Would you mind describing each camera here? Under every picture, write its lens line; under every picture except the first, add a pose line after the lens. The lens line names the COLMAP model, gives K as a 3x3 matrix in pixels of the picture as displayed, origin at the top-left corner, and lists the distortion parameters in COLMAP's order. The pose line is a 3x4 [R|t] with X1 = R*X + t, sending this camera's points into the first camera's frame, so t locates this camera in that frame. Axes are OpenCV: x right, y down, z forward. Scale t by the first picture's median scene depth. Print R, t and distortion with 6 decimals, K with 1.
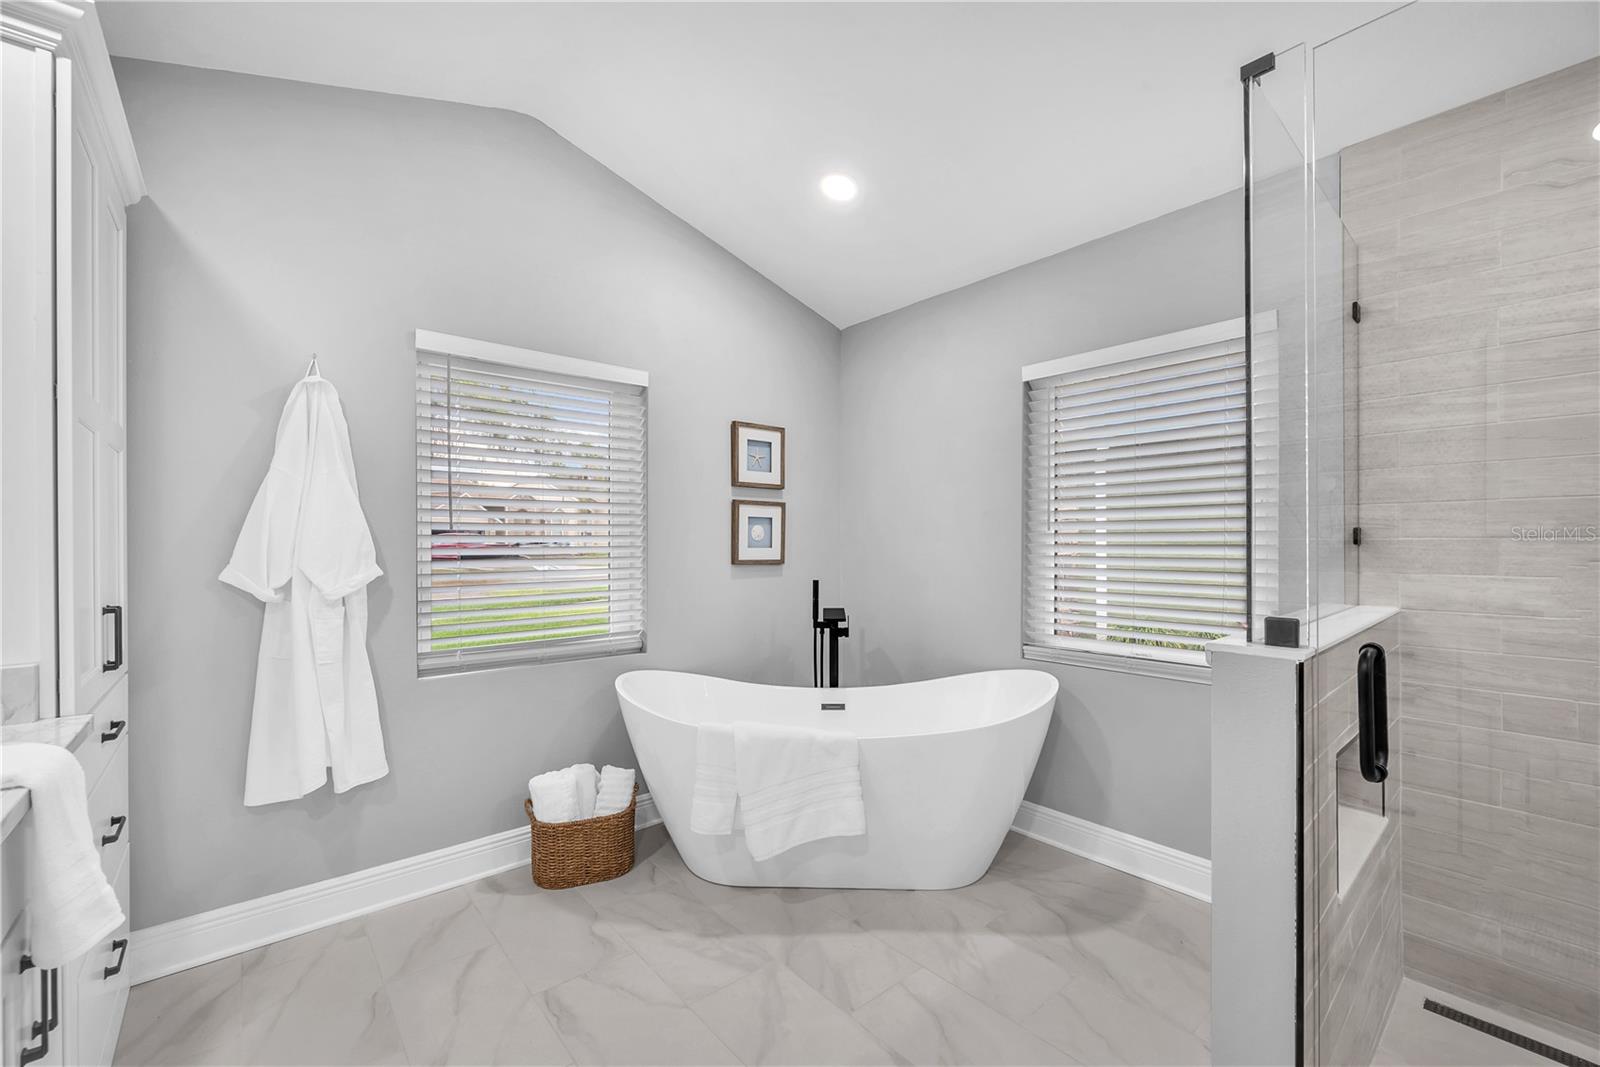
lens RADIAL K [[660.2, 0, 792.3], [0, 660.2, 542.0], [0, 0, 1]] dist [0.002508, 0.000185]
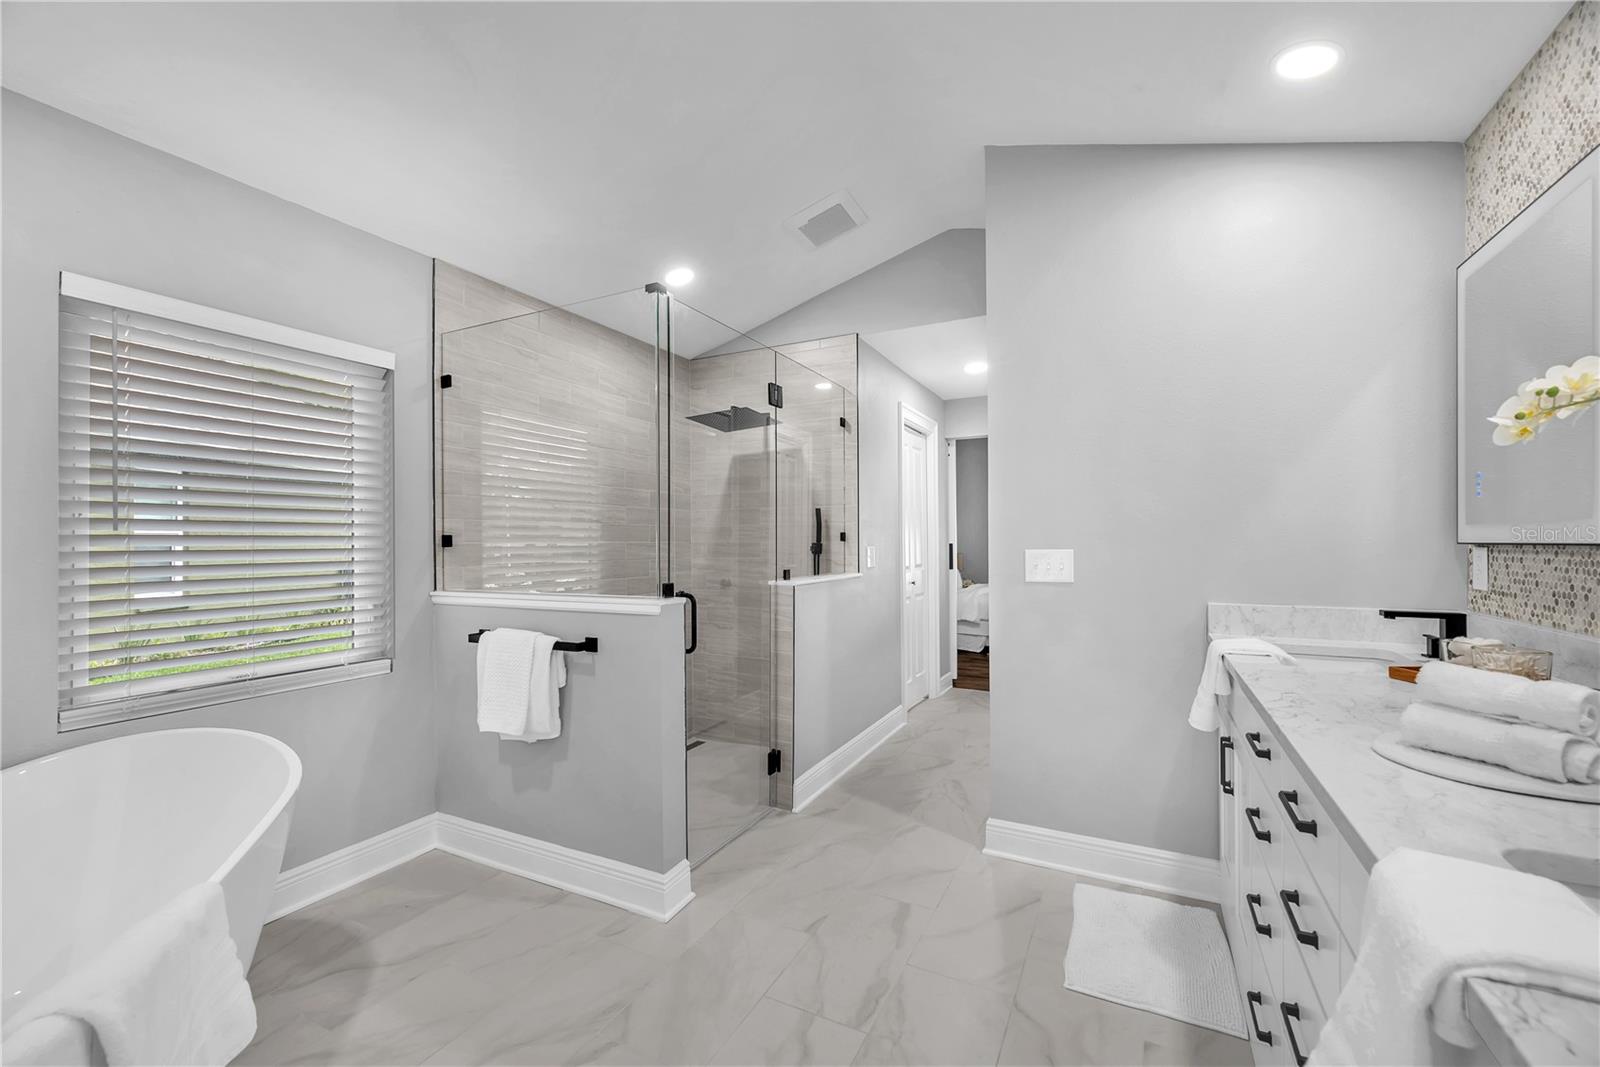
lens RADIAL K [[660.2, 0, 800.8], [0, 660.2, 536.1], [0, 0, 1]] dist [0.002508, 0.000185]
pose [[-0.385895, 0.013877, 0.922438, -0.644773], [0.008455, 0.999898, -0.011505, 0.002892], [-0.922504, 0.003359, -0.385973, 0.758805]]
